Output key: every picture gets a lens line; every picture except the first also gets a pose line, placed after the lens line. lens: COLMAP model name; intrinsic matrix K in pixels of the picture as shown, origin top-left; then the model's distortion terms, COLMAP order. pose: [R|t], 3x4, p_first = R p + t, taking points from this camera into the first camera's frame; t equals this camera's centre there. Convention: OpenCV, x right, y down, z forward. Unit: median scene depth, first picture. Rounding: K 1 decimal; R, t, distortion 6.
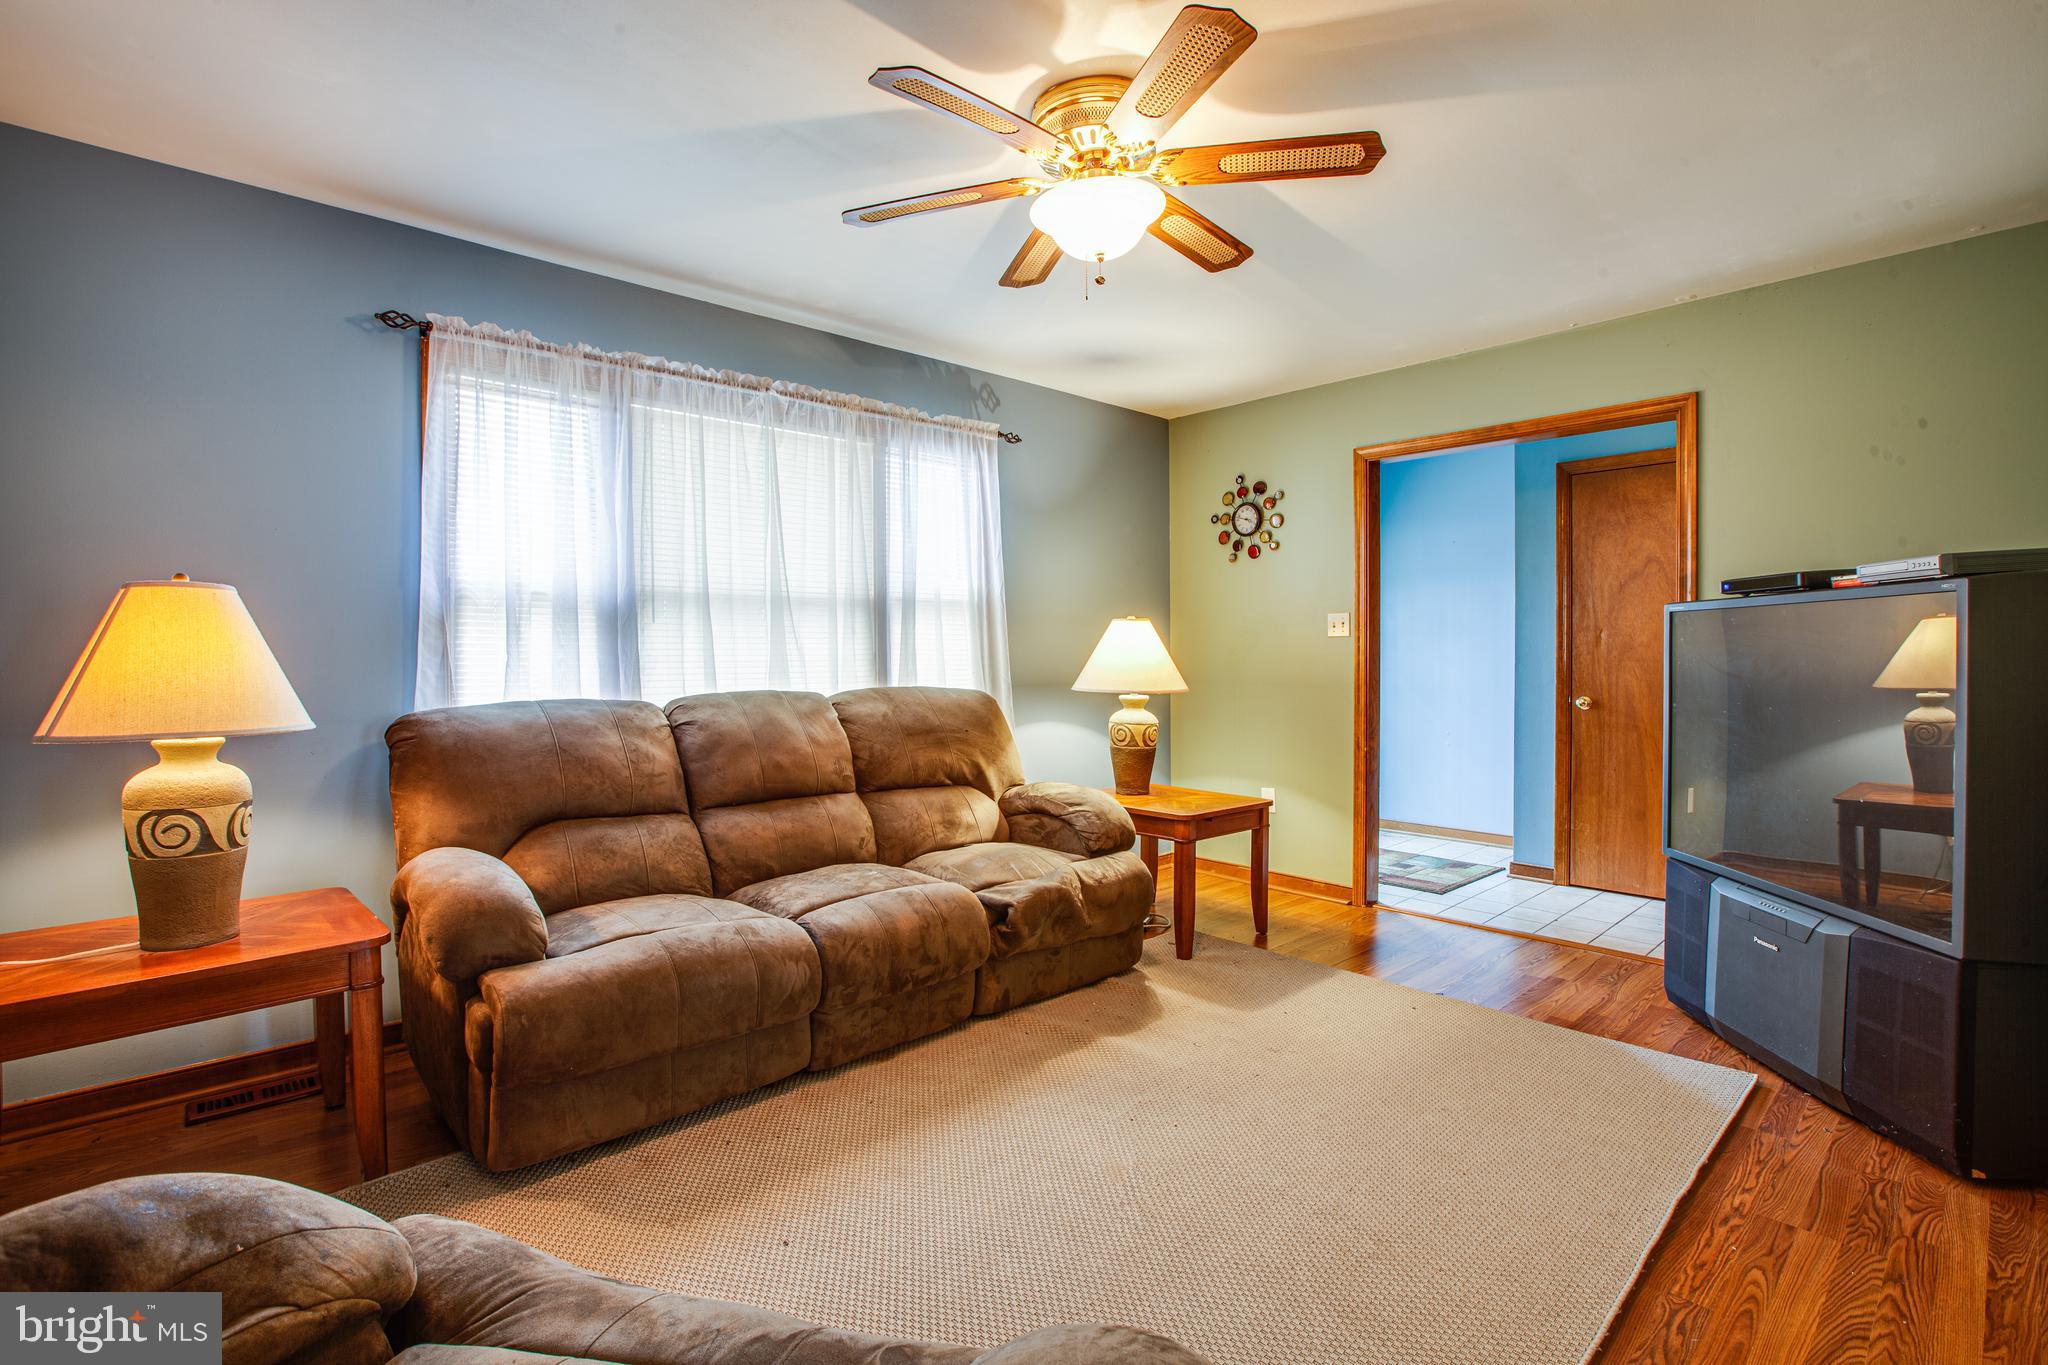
lens RADIAL K [[929.7, 0, 1025.9], [0, 929.7, 660.7], [0, 0, 1]] dist [-0.031243, 0.001066]
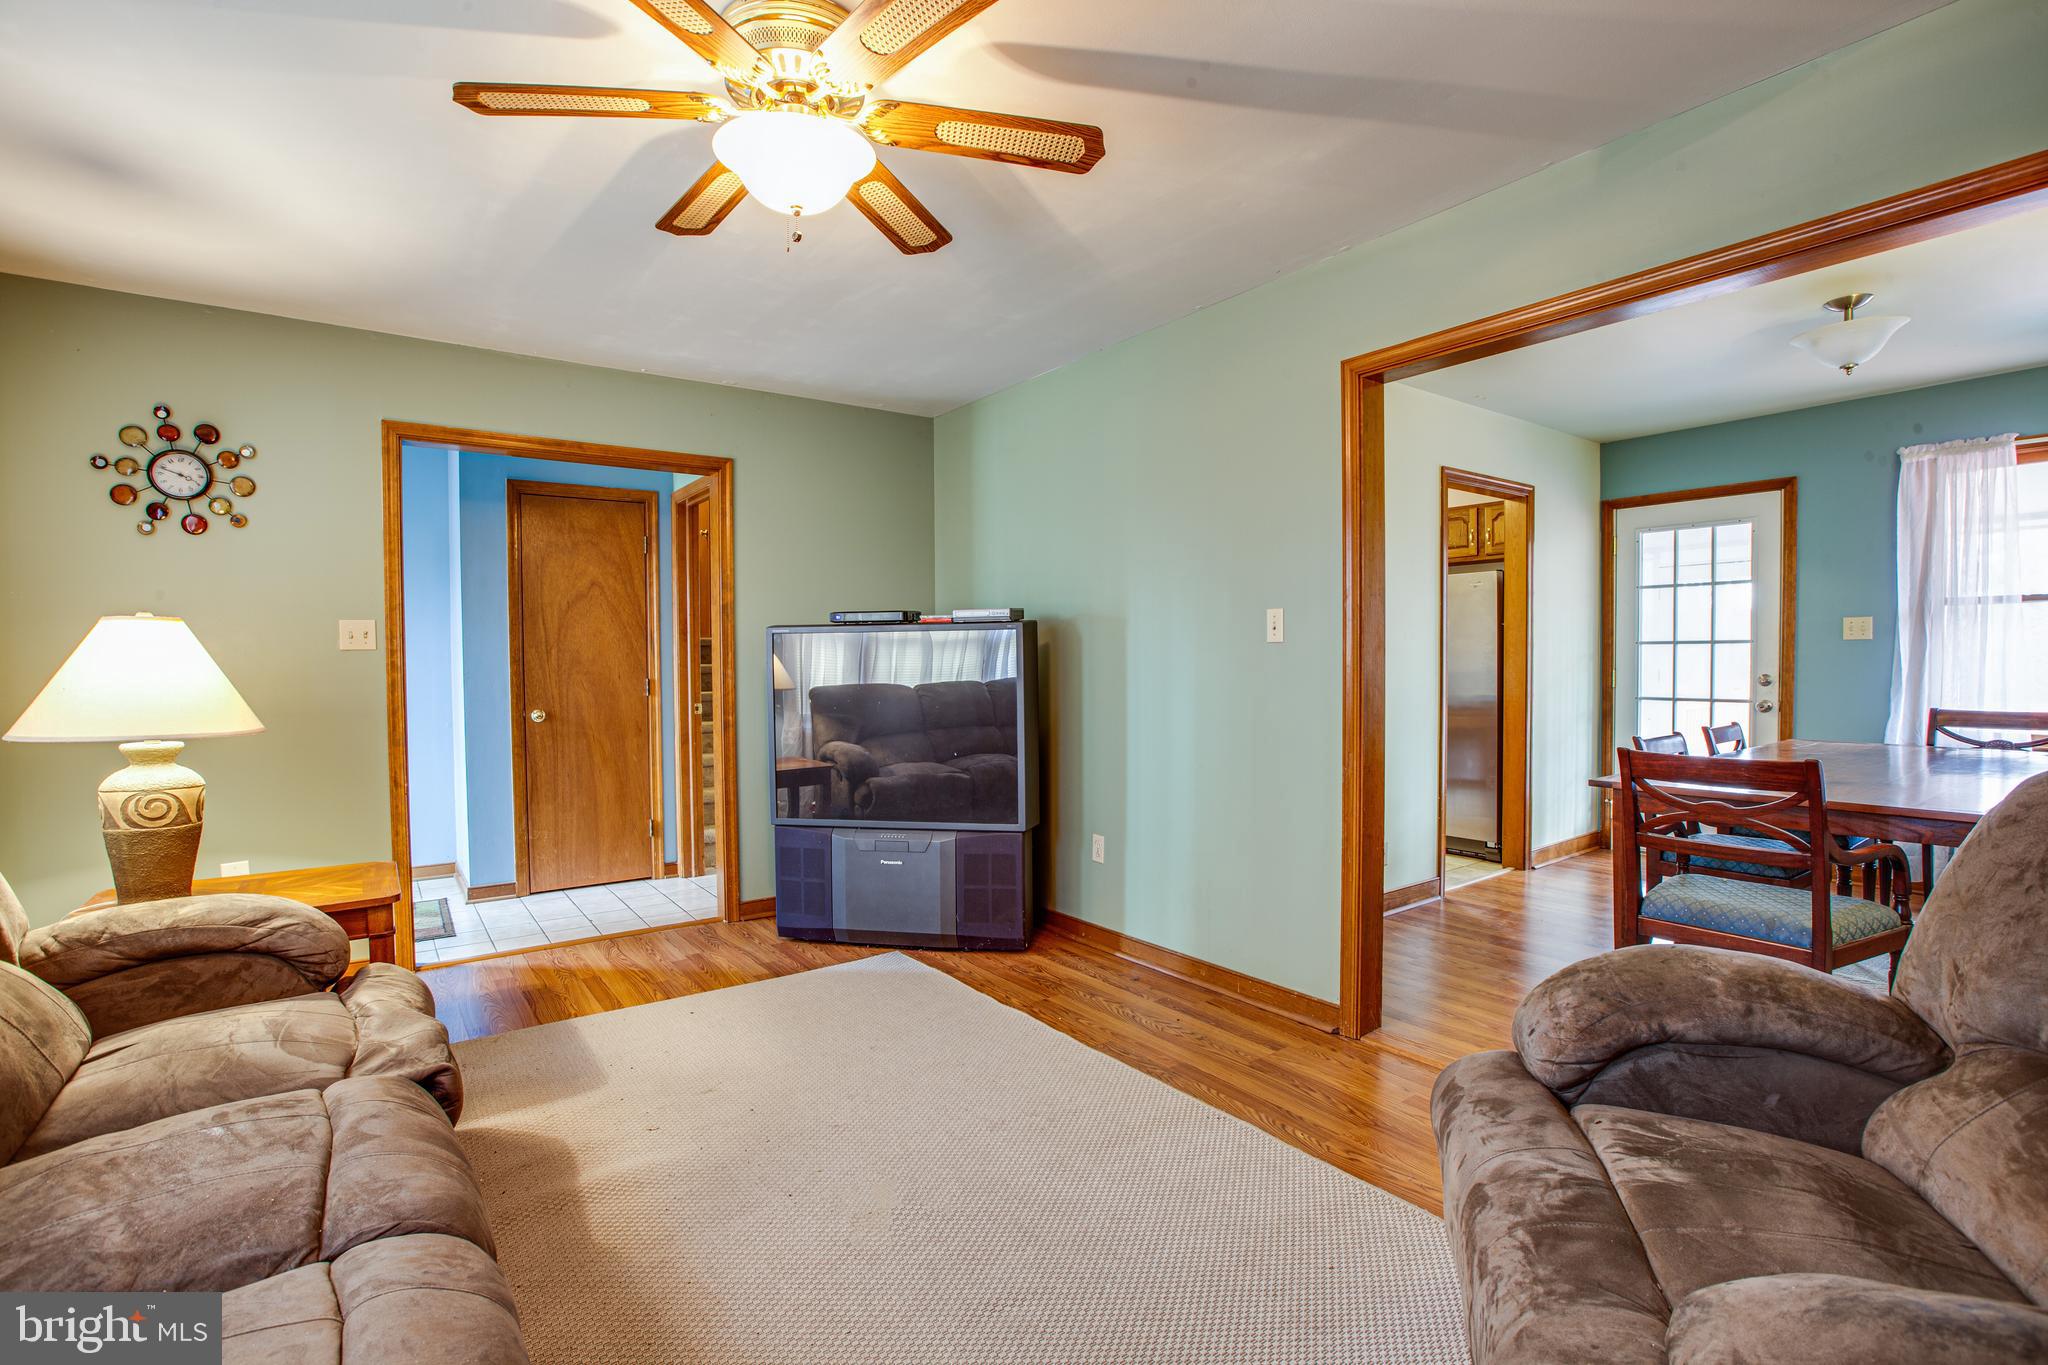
lens RADIAL K [[941.1, 0, 1011.6], [0, 941.1, 682.3], [0, 0, 1]] dist [-0.034106, 0.000806]
pose [[0.128742, -0.023283, 0.991405, -0.525504], [0.017167, 0.999627, 0.021246, -0.007212], [-0.991530, 0.014285, 0.129094, 0.474970]]
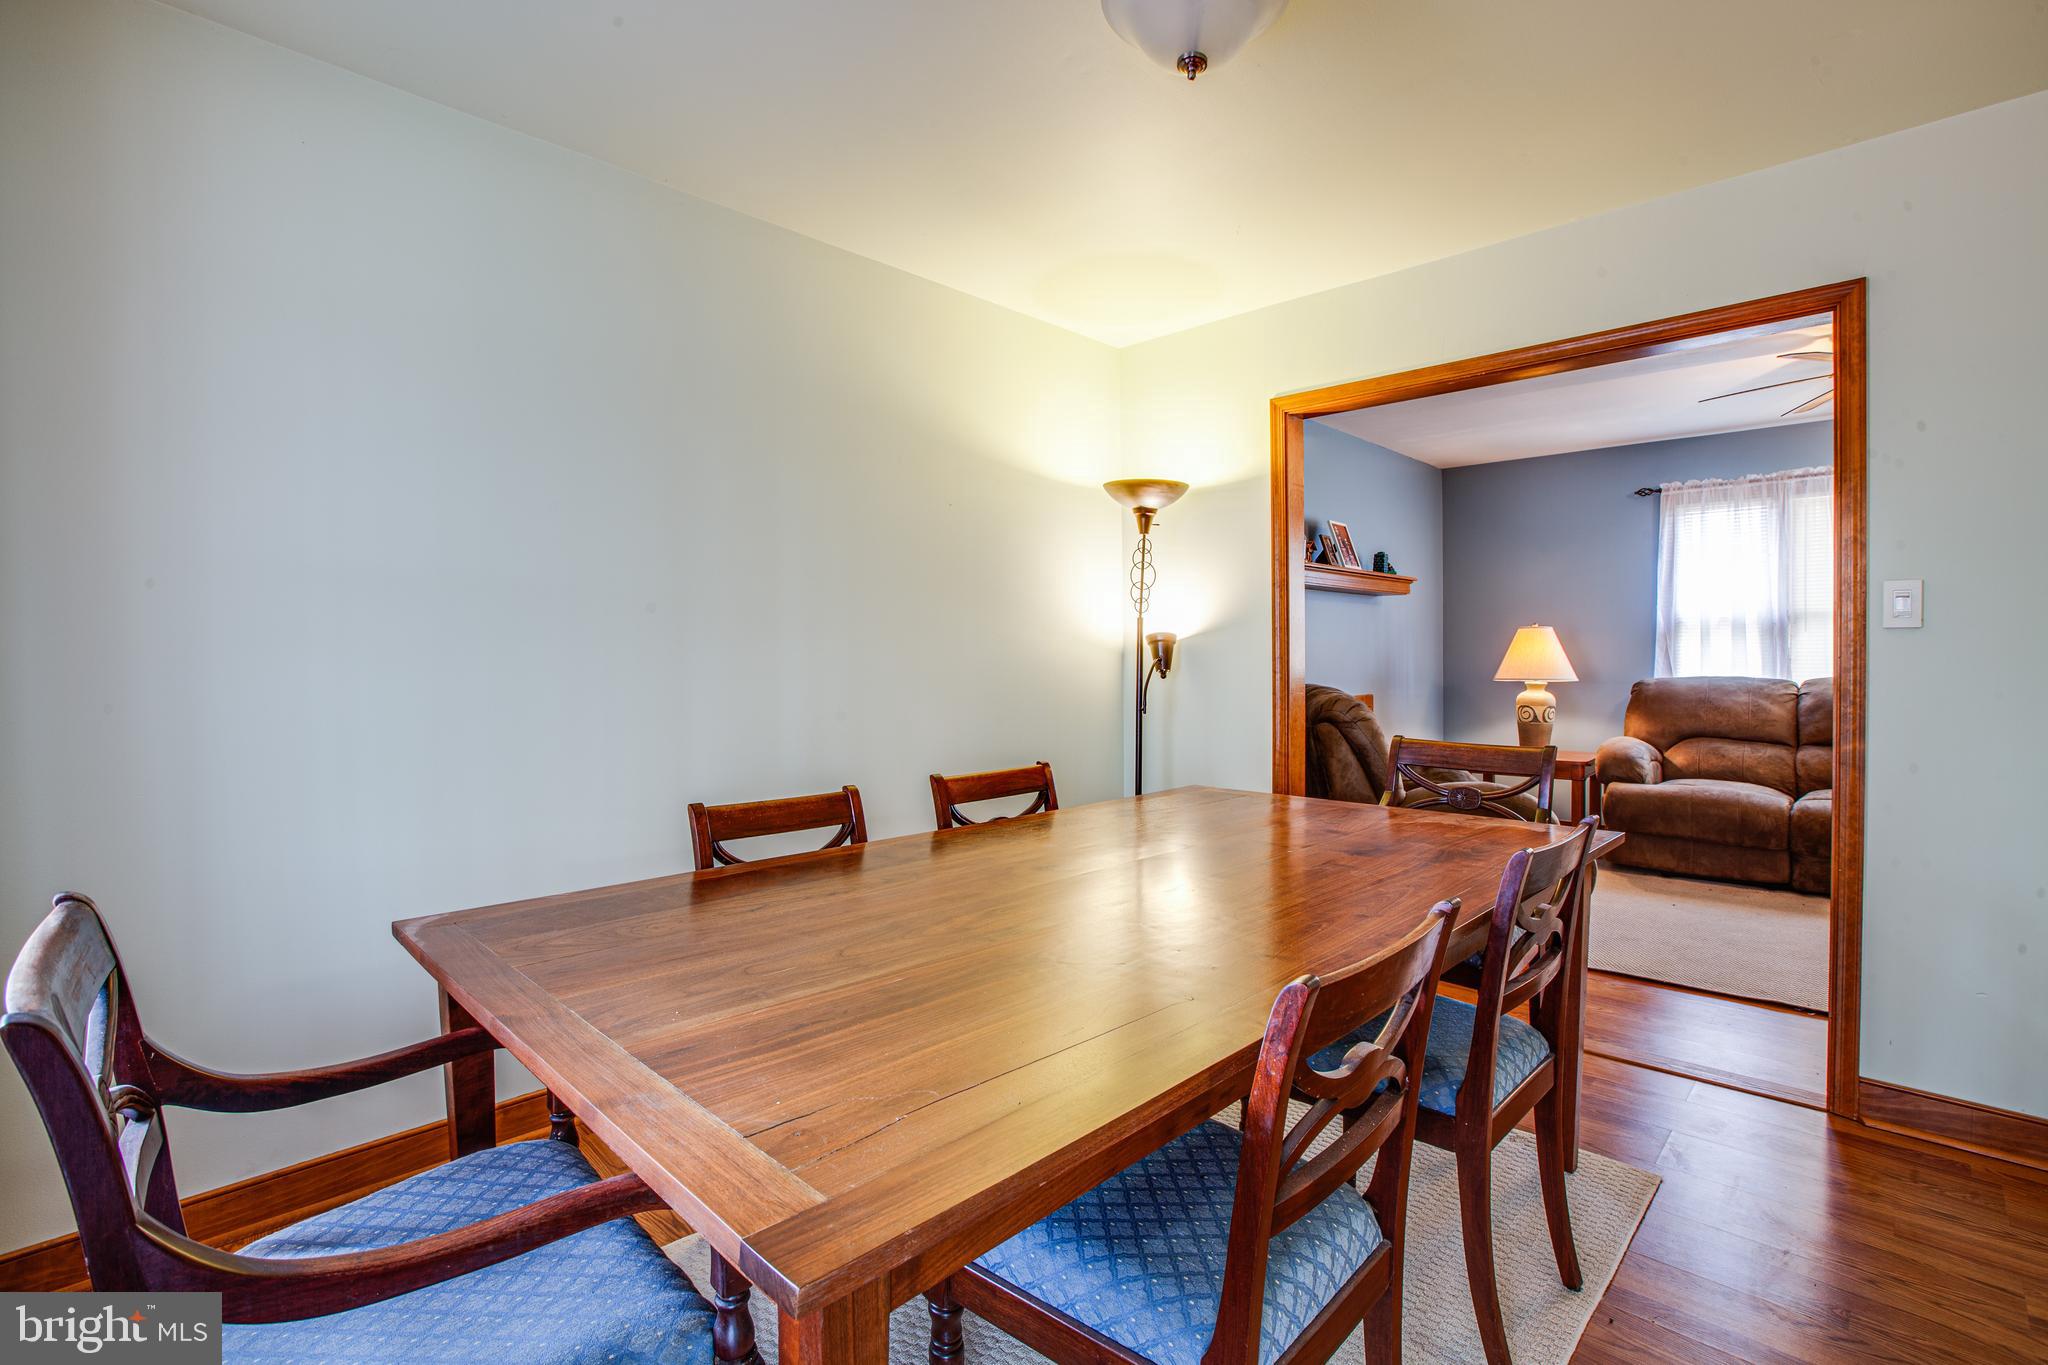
lens RADIAL K [[943.8, 0, 1011.7], [0, 943.8, 668.4], [0, 0, 1]] dist [-0.018937, 0.000487]
pose [[0.052284, 0.018897, -0.998453, 1.186209], [-0.003649, 0.999818, 0.018732, -0.002806], [0.998626, 0.002664, 0.052344, -0.482331]]
